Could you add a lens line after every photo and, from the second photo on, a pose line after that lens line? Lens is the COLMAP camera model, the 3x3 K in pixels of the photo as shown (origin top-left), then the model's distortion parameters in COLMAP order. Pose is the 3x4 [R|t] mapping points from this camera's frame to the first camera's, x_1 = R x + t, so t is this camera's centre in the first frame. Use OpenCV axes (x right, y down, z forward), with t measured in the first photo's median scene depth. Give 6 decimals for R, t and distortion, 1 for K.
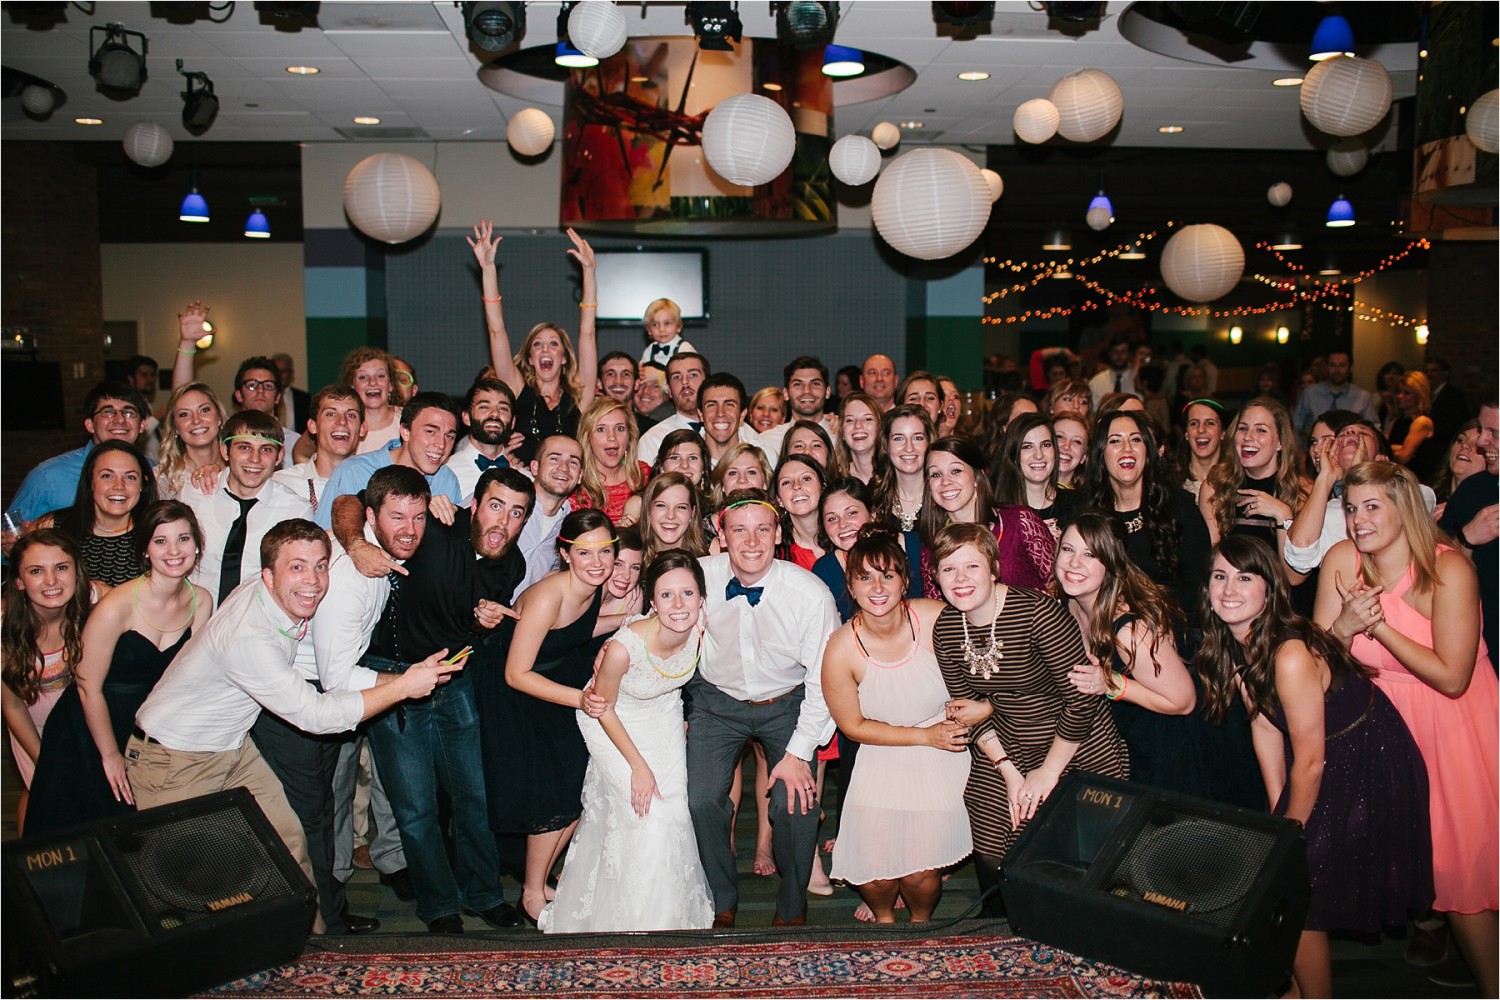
lens RADIAL K [[1443.0, 0, 747.1], [0, 1443.0, 492.6], [0, 0, 1]] dist [-0.102447, 0.140651]
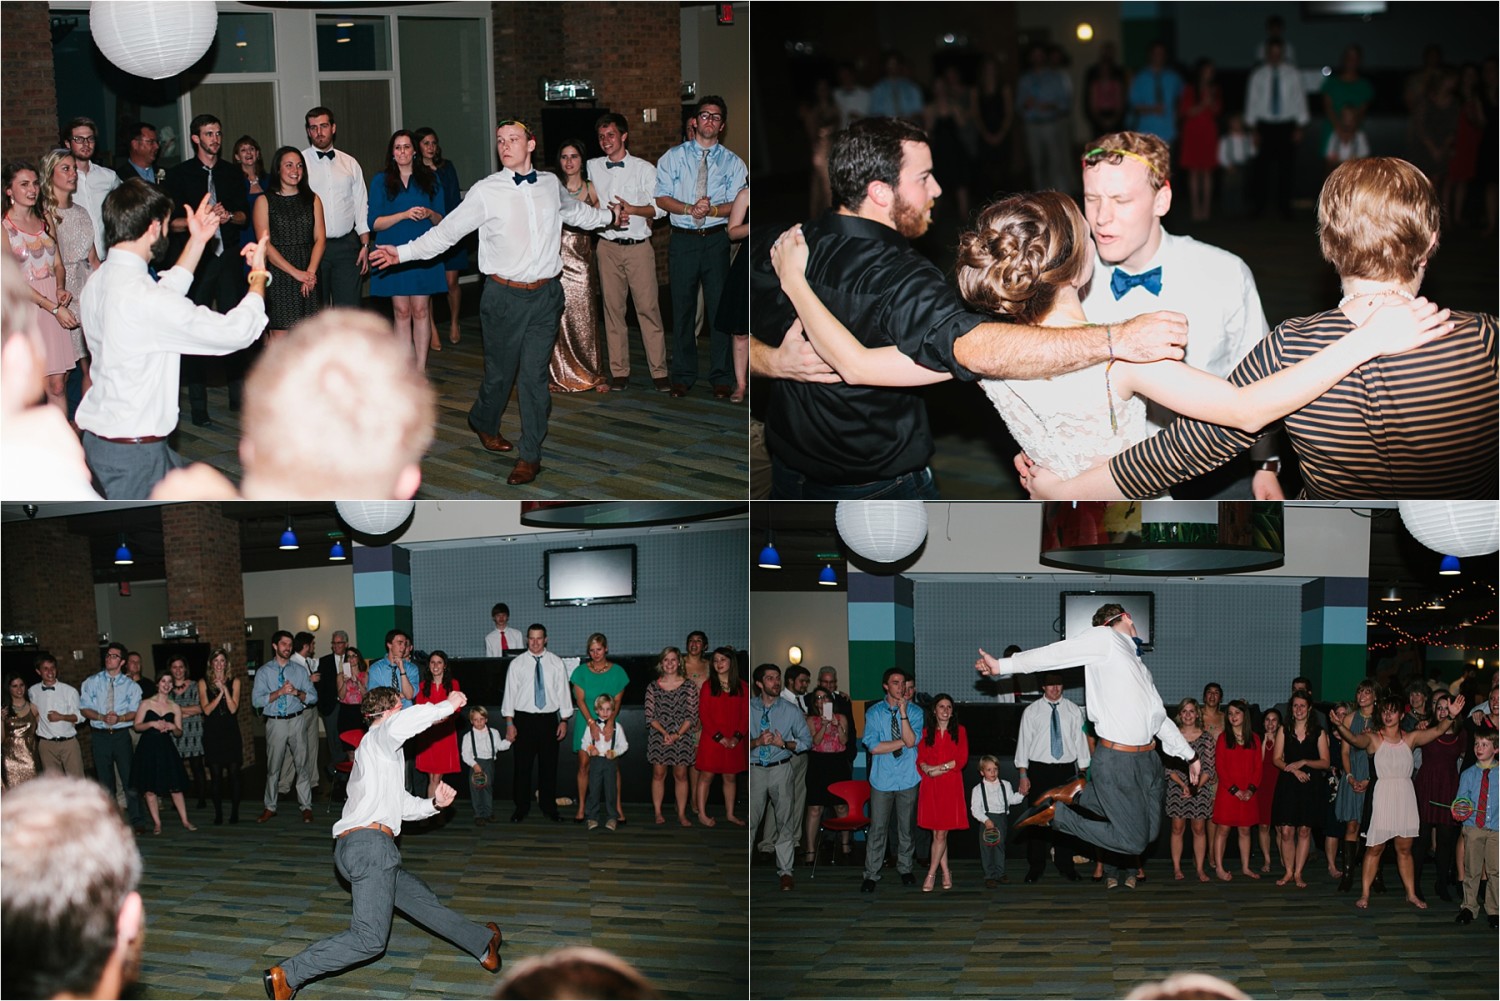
lens RADIAL K [[1443.0, 0, 747.1], [0, 1443.0, 493.1], [0, 0, 1]] dist [-0.102447, 0.140651]
pose [[0.946643, -0.029701, -0.320912, 0.013955], [-0.039429, 0.977591, -0.206788, 0.009537], [0.319863, 0.208408, 0.924259, -0.116562]]
